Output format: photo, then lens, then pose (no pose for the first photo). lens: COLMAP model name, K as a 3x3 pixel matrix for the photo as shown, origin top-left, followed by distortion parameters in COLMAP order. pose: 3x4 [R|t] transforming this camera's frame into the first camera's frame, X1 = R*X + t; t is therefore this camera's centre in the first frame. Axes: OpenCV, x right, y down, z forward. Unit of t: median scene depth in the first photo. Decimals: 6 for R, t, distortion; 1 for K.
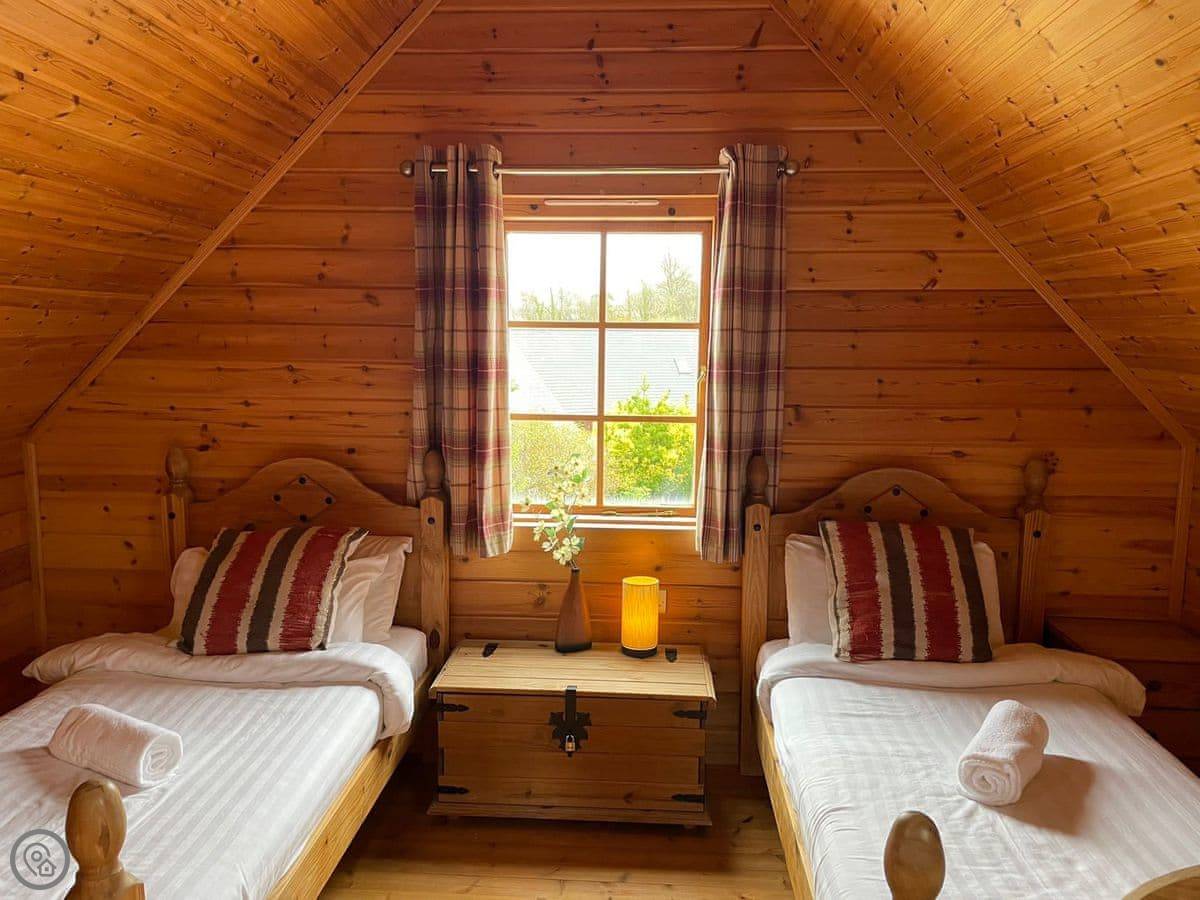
lens RADIAL K [[906.1, 0, 600.0], [0, 906.1, 450.0], [0, 0, 1]] dist [0.102970, -0.124442]
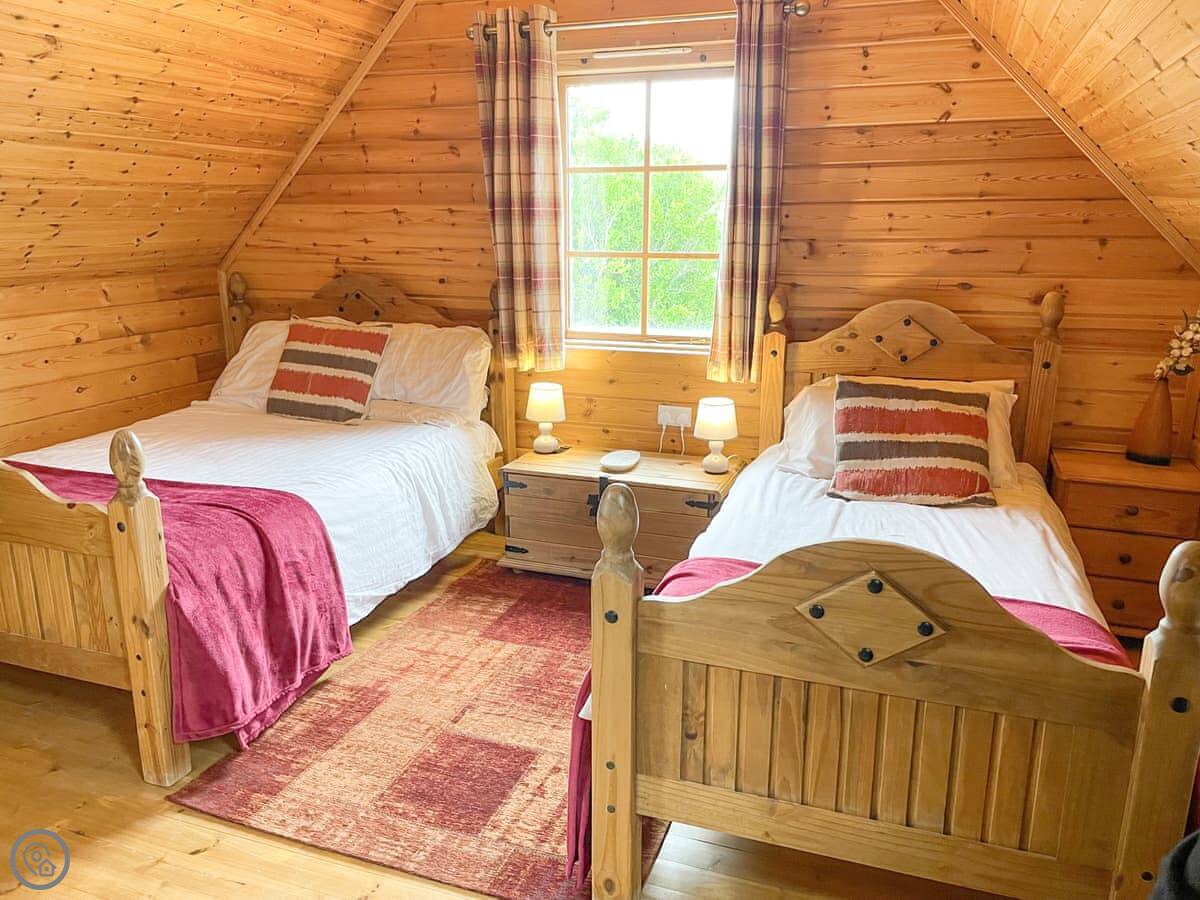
lens RADIAL K [[906.1, 0, 600.0], [0, 906.1, 450.0], [0, 0, 1]] dist [0.102970, -0.124442]
pose [[0.960333, 0.059449, -0.272445, 0.291443], [-0.024653, 0.991285, 0.129408, 0.065490], [0.277764, -0.117559, 0.953429, -0.141067]]
